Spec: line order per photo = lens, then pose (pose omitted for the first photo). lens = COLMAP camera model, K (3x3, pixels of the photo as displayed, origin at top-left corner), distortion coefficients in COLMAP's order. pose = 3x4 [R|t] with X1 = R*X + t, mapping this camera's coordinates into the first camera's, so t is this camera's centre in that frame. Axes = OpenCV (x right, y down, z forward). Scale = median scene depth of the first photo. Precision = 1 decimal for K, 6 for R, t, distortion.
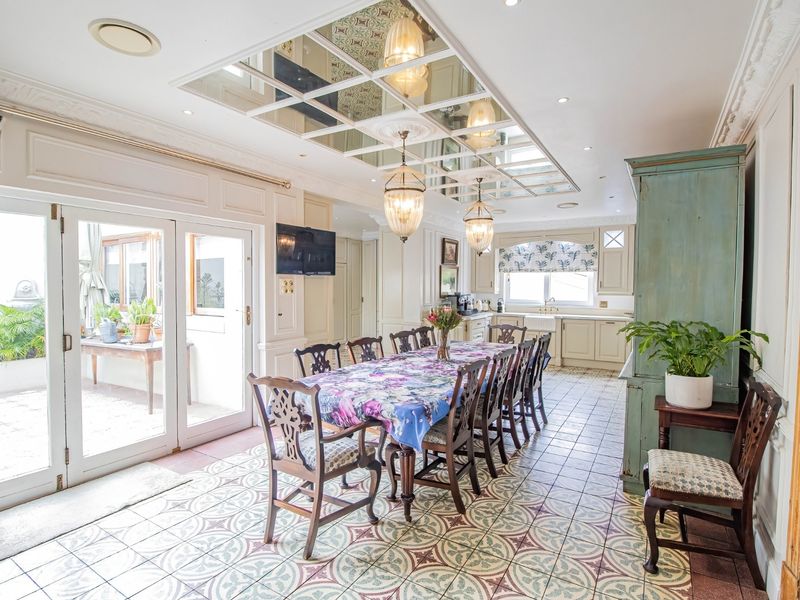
lens RADIAL K [[420.3, 0, 400.0], [0, 420.3, 300.0], [0, 0, 1]] dist [-0.004644, -0.001109]
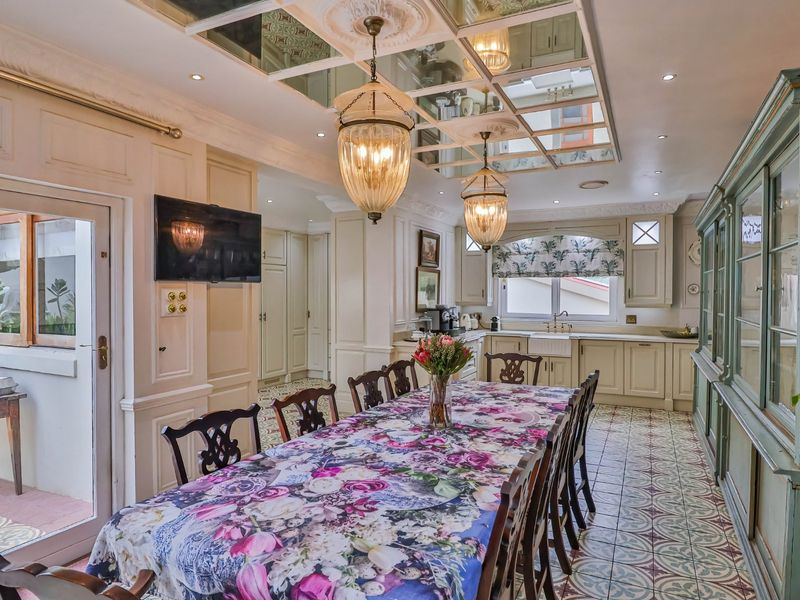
lens RADIAL K [[502.4, 0, 400.0], [0, 502.4, 300.0], [0, 0, 1]] dist [-0.003677, -0.000726]
pose [[0.996334, -0.005767, 0.085349, -0.010192], [0.007540, 0.999762, -0.020463, -0.016552], [-0.085211, 0.021032, 0.996141, 0.247689]]
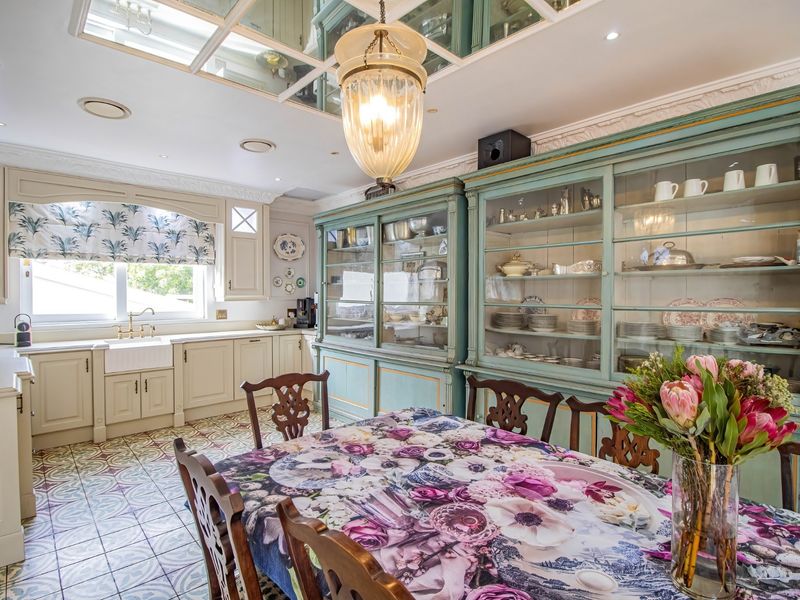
lens RADIAL K [[420.3, 0, 400.0], [0, 420.3, 300.0], [0, 0, 1]] dist [-0.004644, -0.001109]
pose [[0.271802, -0.026191, 0.961997, -0.159197], [0.032873, 0.999299, 0.017918, -0.027959], [-0.961792, 0.026754, 0.272473, 0.970805]]
